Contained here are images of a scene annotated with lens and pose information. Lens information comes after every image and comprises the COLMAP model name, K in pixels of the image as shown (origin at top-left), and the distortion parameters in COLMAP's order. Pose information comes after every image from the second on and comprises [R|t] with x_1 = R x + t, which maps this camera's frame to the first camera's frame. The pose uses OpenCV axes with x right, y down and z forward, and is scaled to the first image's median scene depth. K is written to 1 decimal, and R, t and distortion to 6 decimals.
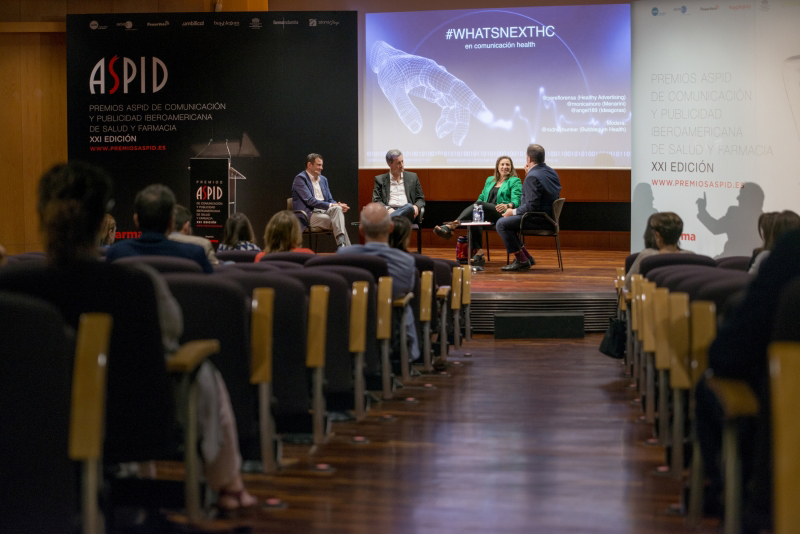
lens RADIAL K [[1661.0, 0, 398.9], [0, 1661.0, 268.4], [0, 0, 1]] dist [-0.330932, 0.368031]
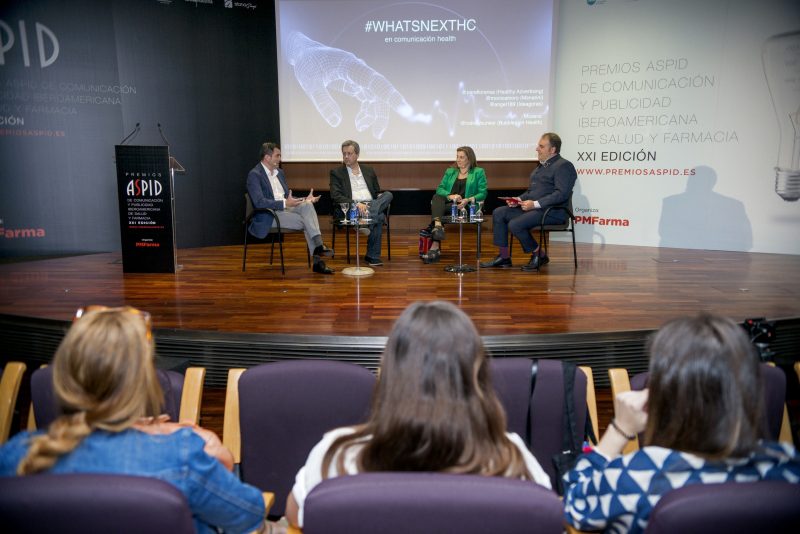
lens RADIAL K [[716.1, 0, 399.7], [0, 716.1, 267.3], [0, 0, 1]] dist [0.106662, 0.103610]
pose [[0.939413, -0.051650, 0.338875, -0.112109], [0.024118, 0.996092, 0.084963, -0.031434], [-0.341939, -0.071642, 0.936987, 0.566479]]
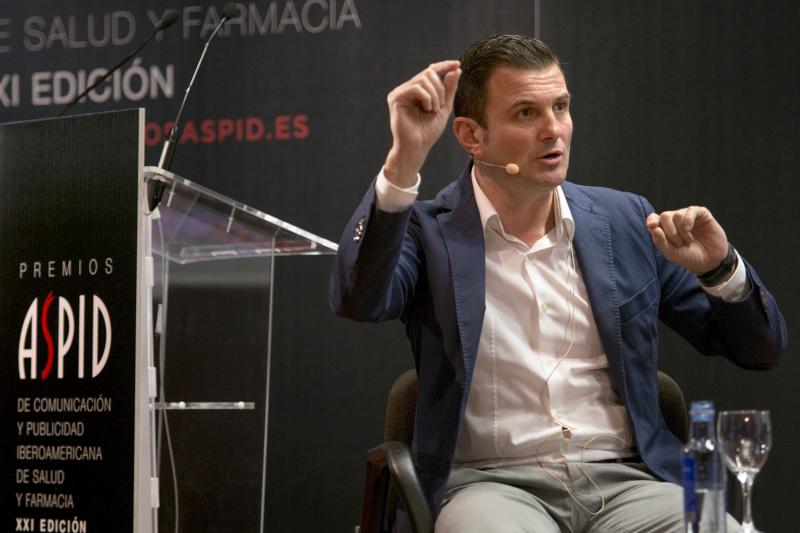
lens RADIAL K [[4103.1, 0, 400.0], [0, 4103.1, 266.5], [0, 0, 1]] dist [0.235770, 4.448858]
pose [[0.804103, -0.020230, -0.594146, 0.132674], [-0.050790, 0.993429, -0.102563, -0.013076], [0.592317, 0.112648, 0.797792, 0.660152]]
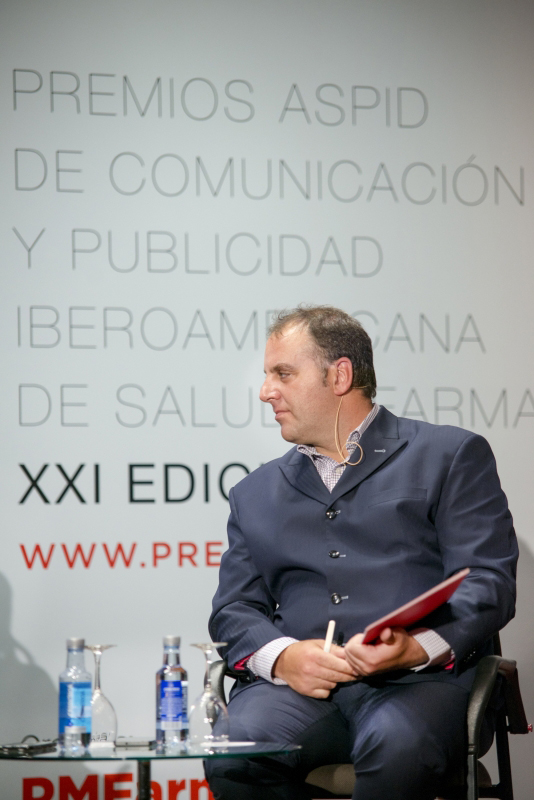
lens RADIAL K [[3087.9, 0, 267.0], [0, 3087.9, 400.0], [0, 0, 1]] dist [0.830943, 3.334789]
pose [[0.368871, 0.065253, 0.927187, -0.210124], [0.094126, 0.989782, -0.107105, -0.024253], [-0.924702, 0.126780, 0.358960, 0.779955]]
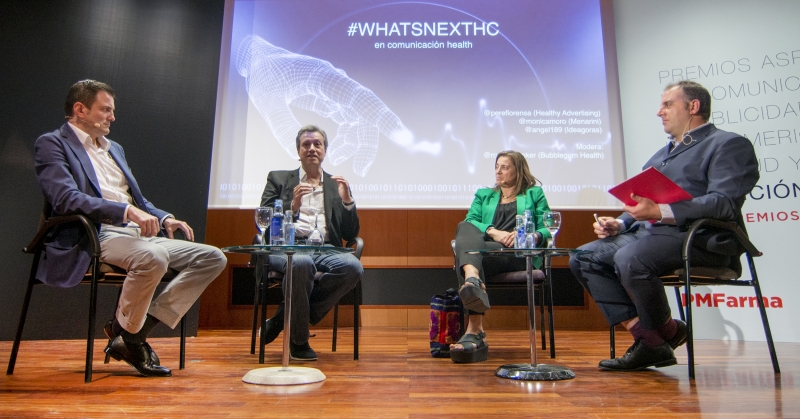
lens RADIAL K [[581.8, 0, 400.8], [0, 581.8, 157.0], [0, 0, 1]] dist [-0.005644, -0.004530]
pose [[0.936215, 0.092860, 0.338937, -0.033196], [0.016858, 0.951481, -0.307245, -0.005689], [-0.351022, 0.293361, 0.889226, 0.781216]]
